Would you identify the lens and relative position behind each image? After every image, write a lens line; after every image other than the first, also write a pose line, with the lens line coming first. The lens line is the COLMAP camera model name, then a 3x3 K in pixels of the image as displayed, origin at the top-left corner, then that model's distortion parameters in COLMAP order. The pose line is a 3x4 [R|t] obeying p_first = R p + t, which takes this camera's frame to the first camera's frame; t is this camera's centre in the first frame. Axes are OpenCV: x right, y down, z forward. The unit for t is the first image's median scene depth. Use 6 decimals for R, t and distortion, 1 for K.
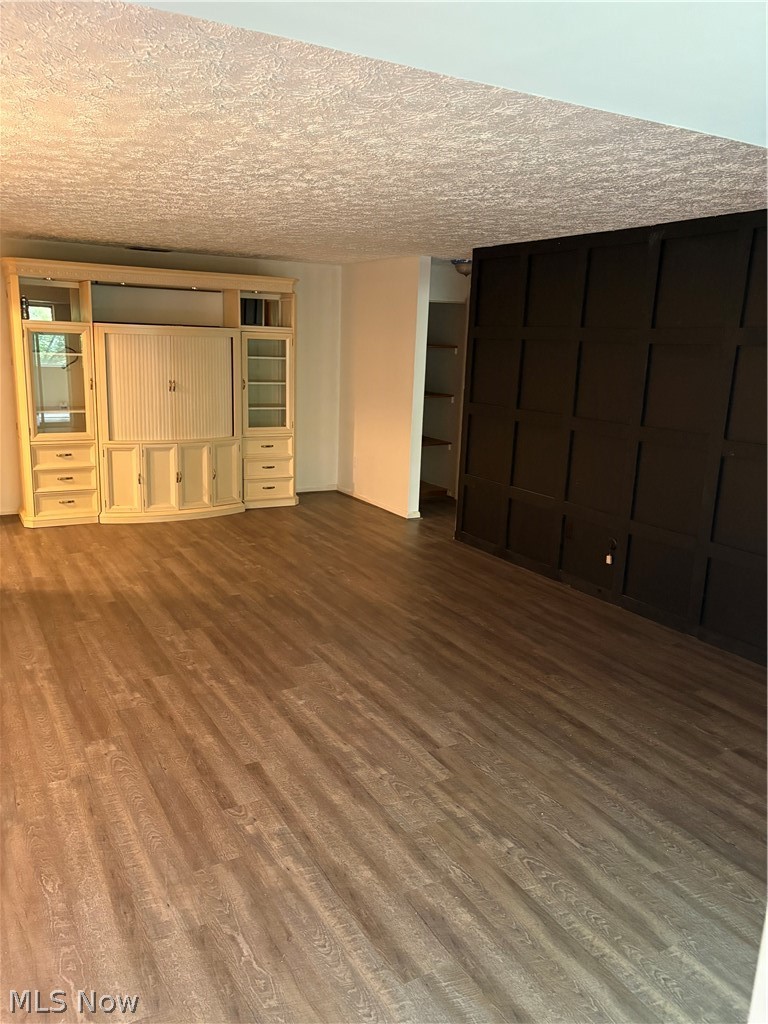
lens RADIAL K [[773.8, 0, 380.4], [0, 773.8, 514.8], [0, 0, 1]] dist [0.042949, -0.066703]
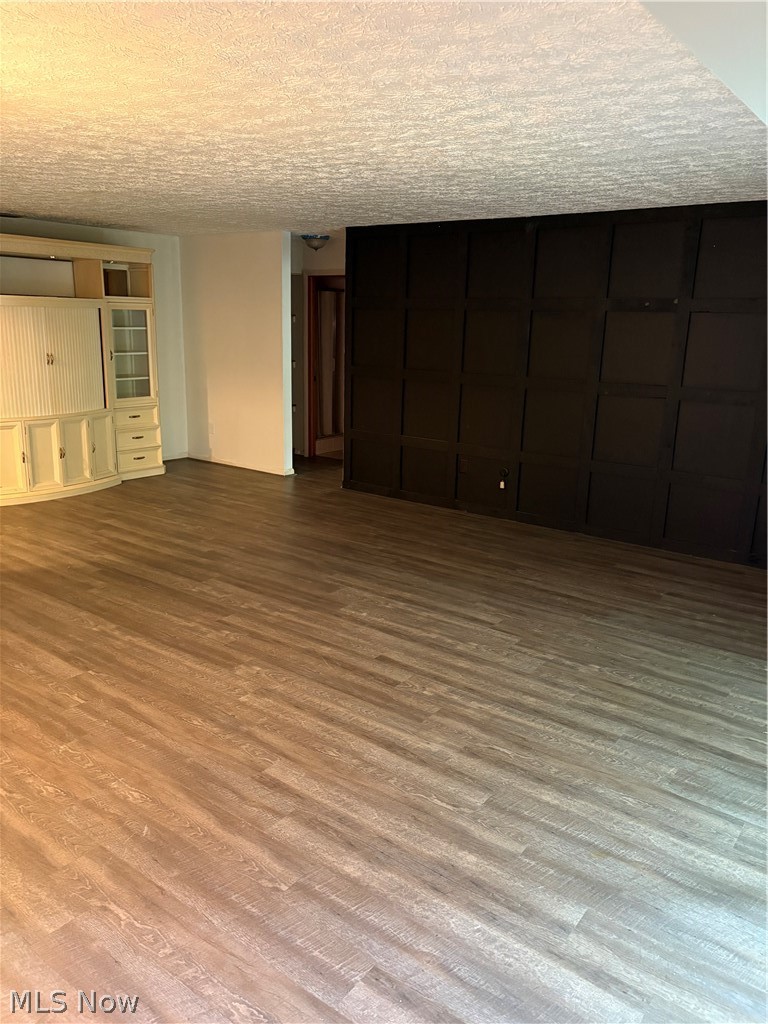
lens RADIAL K [[771.4, 0, 384.0], [0, 771.4, 512.0], [0, 0, 1]] dist [0.051615, -0.060347]
pose [[0.919603, -0.109270, 0.377346, -0.367432], [0.095677, 0.993911, 0.054645, 0.015132], [-0.381020, -0.014148, 0.924459, -0.083766]]
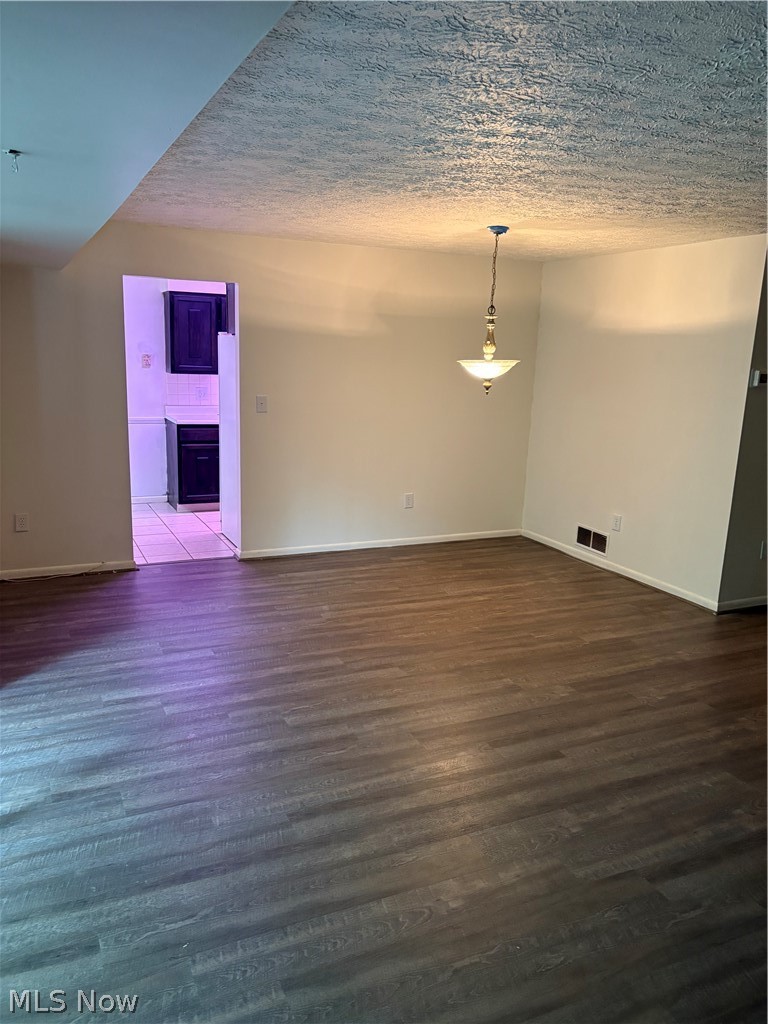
lens RADIAL K [[771.4, 0, 384.0], [0, 771.4, 512.0], [0, 0, 1]] dist [0.051615, -0.060347]
pose [[-0.082697, 0.179382, -0.980298, 0.514641], [-0.257690, 0.946364, 0.194911, -0.084303], [0.962682, 0.268731, -0.032036, 0.439007]]
